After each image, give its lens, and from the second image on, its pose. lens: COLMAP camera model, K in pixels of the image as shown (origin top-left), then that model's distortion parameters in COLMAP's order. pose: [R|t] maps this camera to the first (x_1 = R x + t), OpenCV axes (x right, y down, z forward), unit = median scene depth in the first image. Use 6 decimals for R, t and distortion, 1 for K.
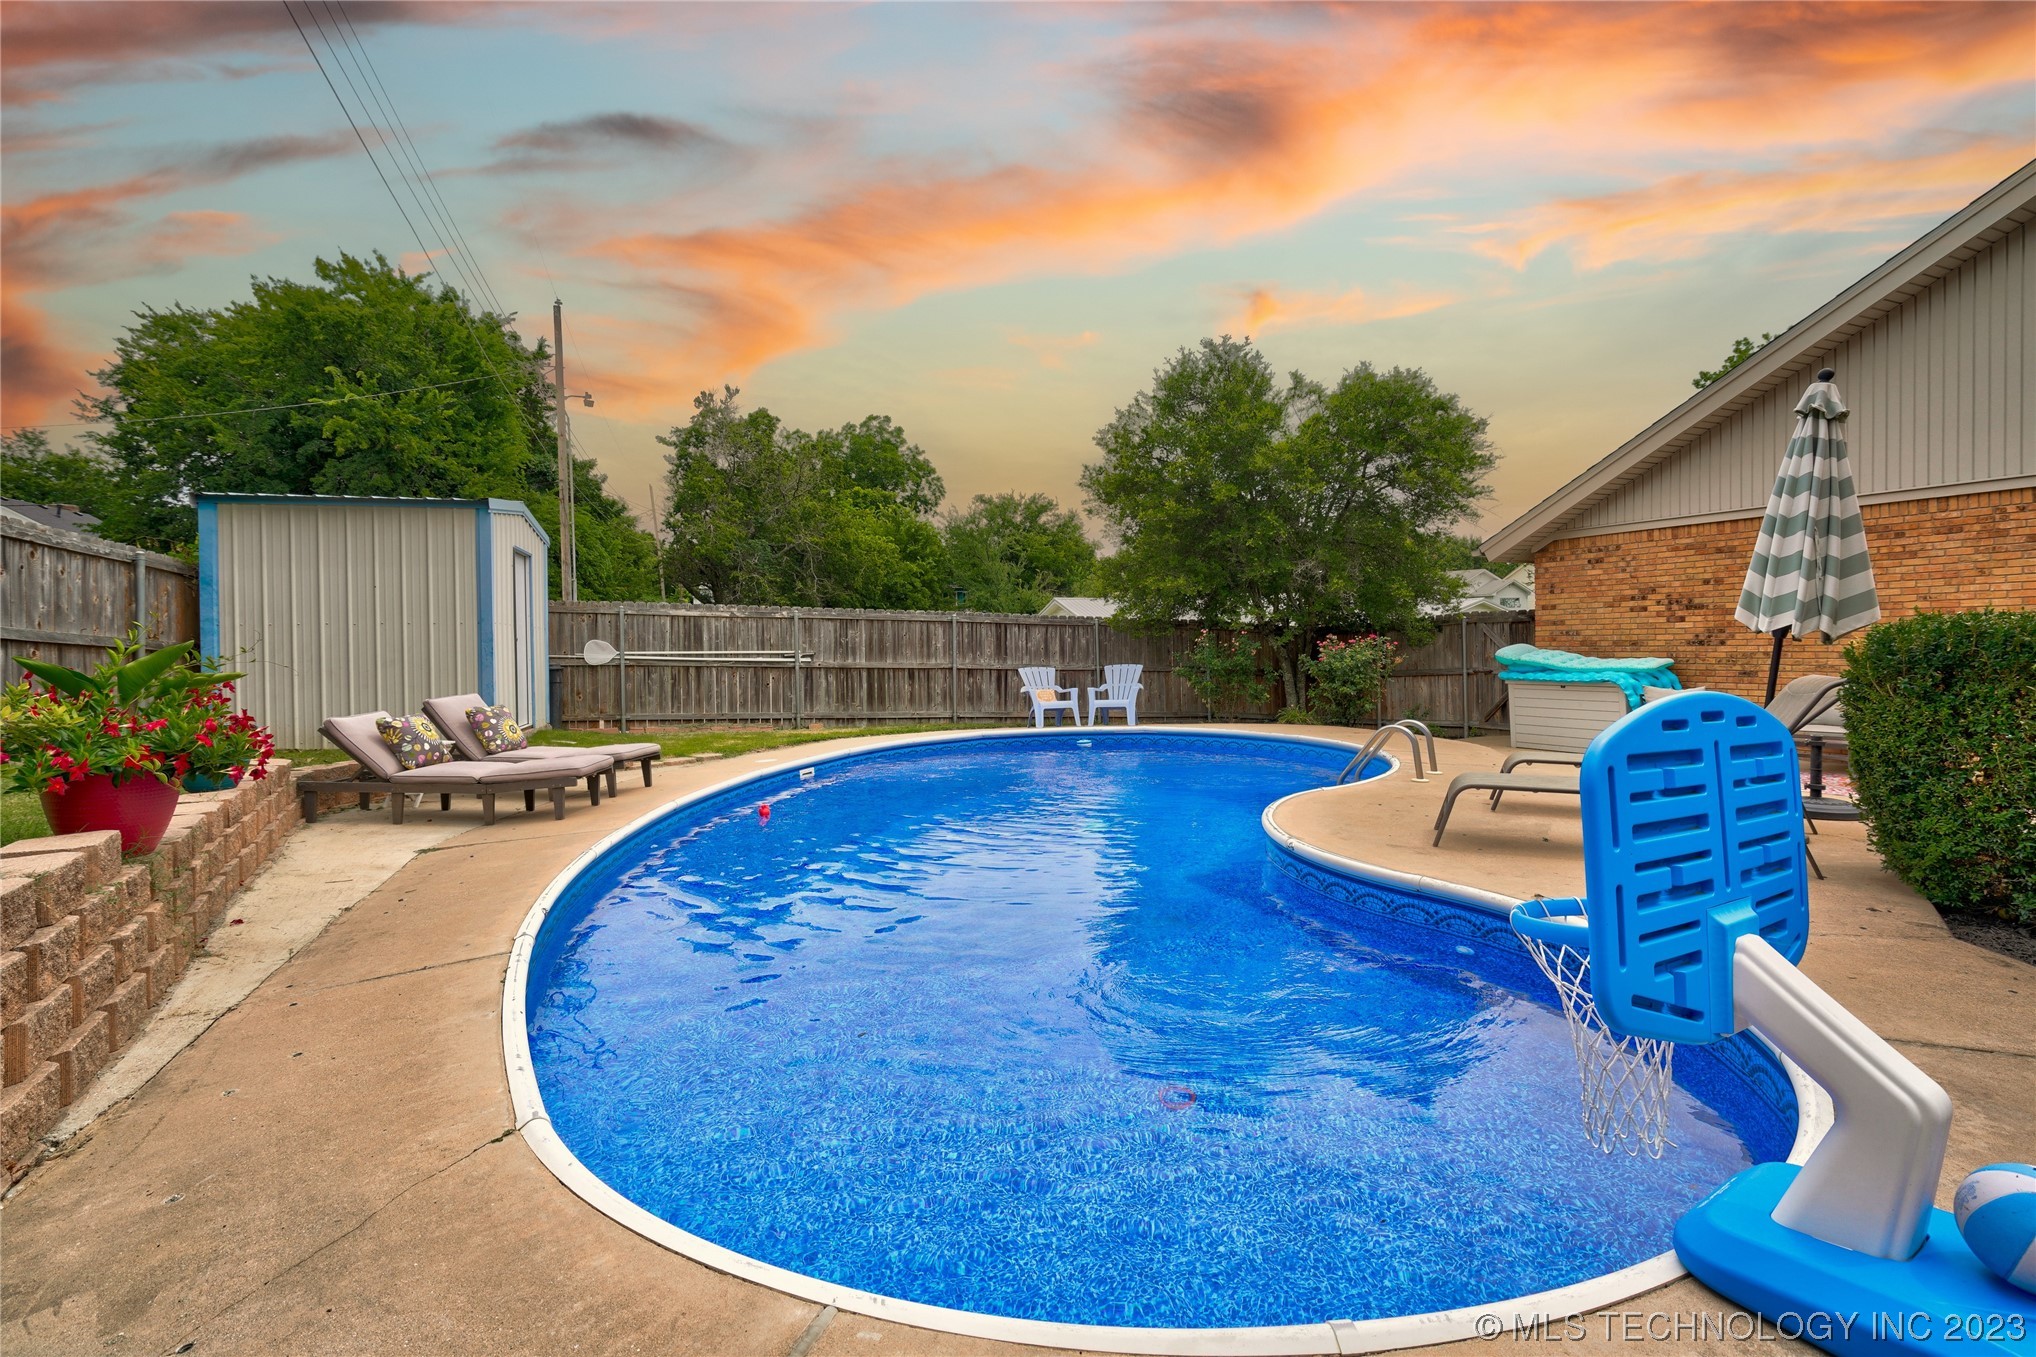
lens RADIAL K [[966.6, 0, 1020.6], [0, 966.6, 635.0], [0, 0, 1]] dist [-0.001593, 0.002313]
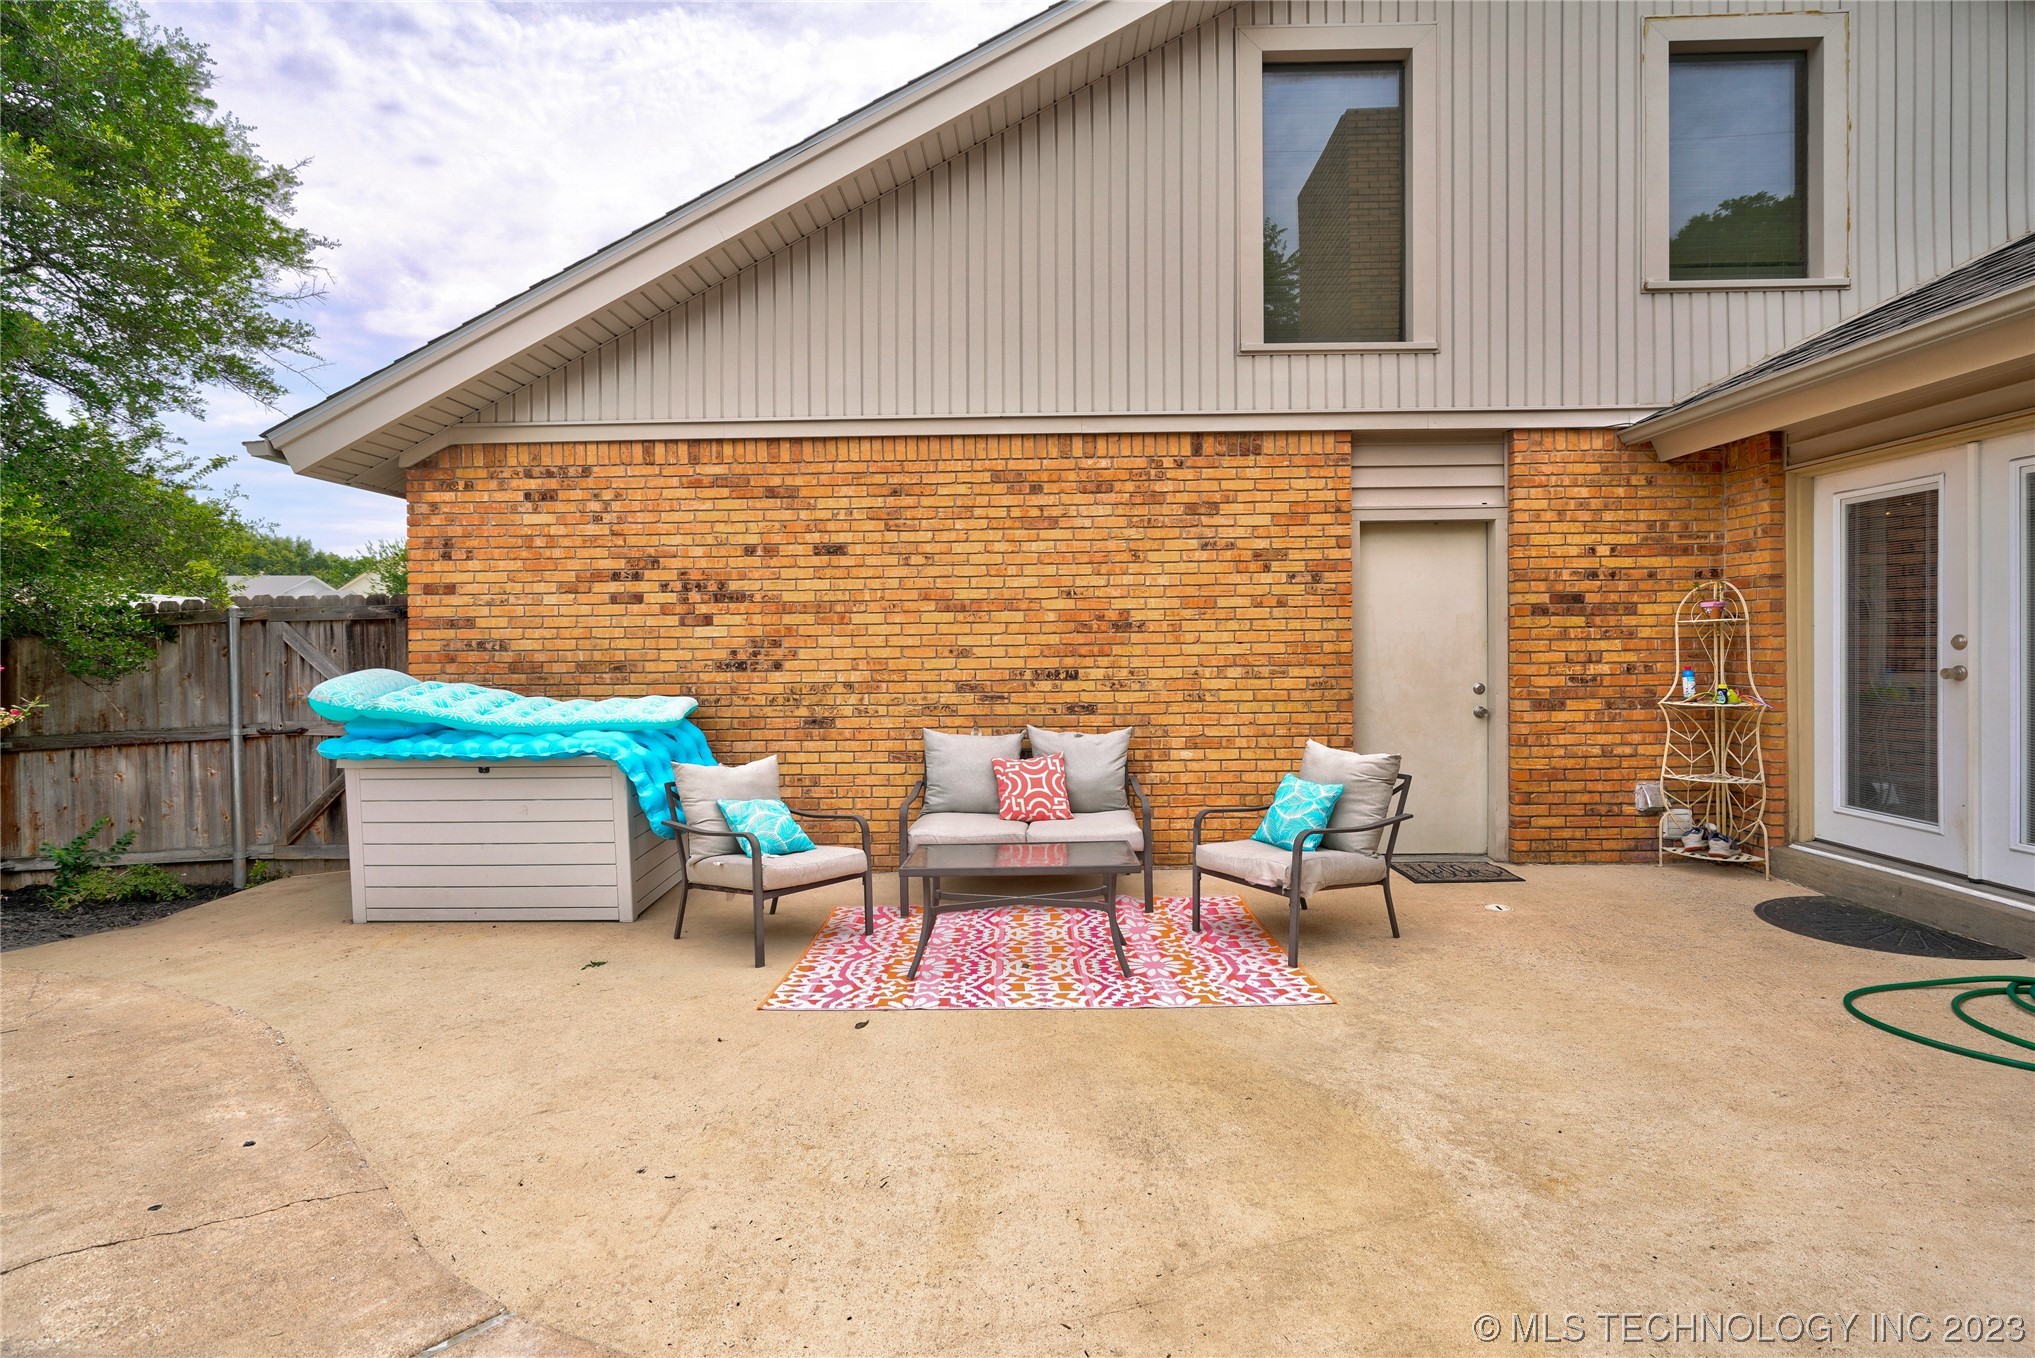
lens RADIAL K [[982.9, 0, 1014.5], [0, 982.9, 669.0], [0, 0, 1]] dist [-0.002803, -0.000130]
pose [[0.482726, -0.005958, 0.875751, 0.302178], [-0.006280, 0.999928, 0.010264, 0.003196], [-0.875749, -0.010454, 0.482654, 0.599923]]
